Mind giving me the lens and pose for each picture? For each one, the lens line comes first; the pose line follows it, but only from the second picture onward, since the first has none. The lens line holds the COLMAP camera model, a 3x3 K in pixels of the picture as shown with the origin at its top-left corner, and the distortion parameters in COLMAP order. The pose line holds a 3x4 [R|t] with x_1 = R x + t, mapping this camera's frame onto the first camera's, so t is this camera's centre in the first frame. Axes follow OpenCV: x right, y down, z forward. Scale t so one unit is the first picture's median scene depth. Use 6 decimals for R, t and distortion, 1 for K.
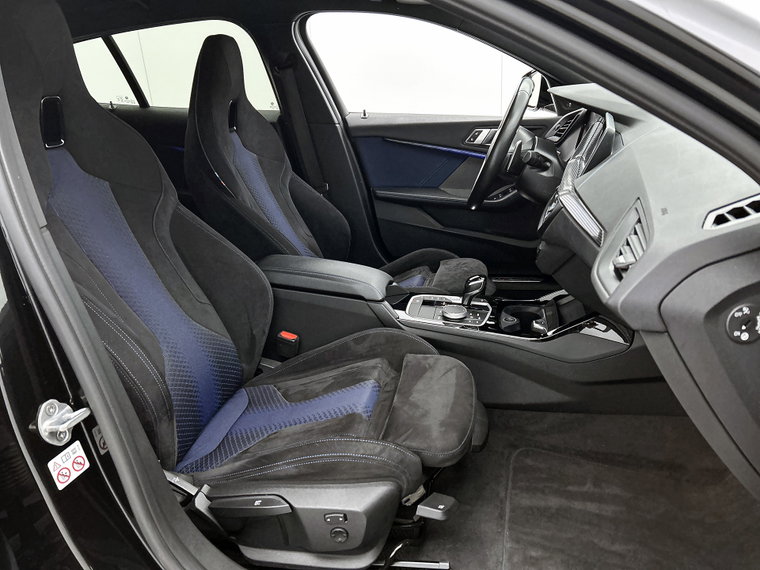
lens RADIAL K [[564.2, 0, 380.0], [0, 564.2, 285.0], [0, 0, 1]] dist [-0.003584, -0.006307]
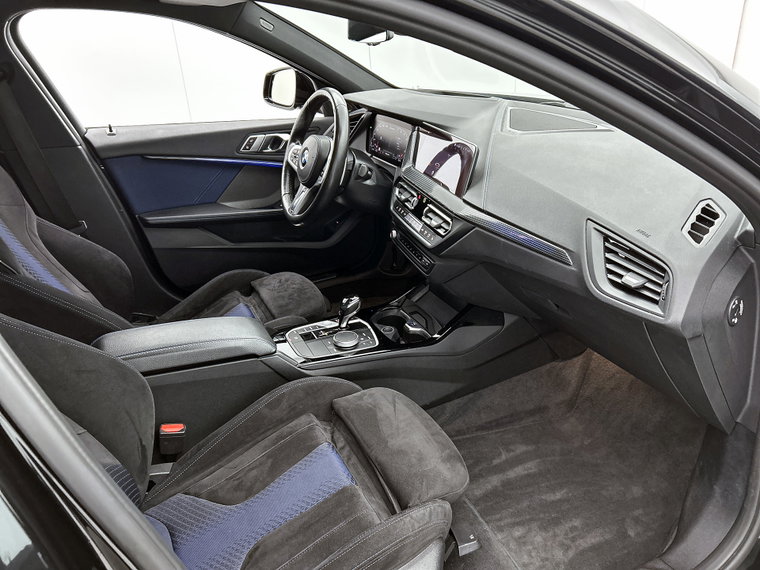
lens RADIAL K [[570.8, 0, 380.3], [0, 570.8, 266.1], [0, 0, 1]] dist [-0.007852, -0.004994]
pose [[0.790637, -0.227808, 0.568327, -0.250126], [0.212866, 0.972577, 0.093715, -0.110123], [-0.574091, 0.046883, 0.817448, 0.110827]]
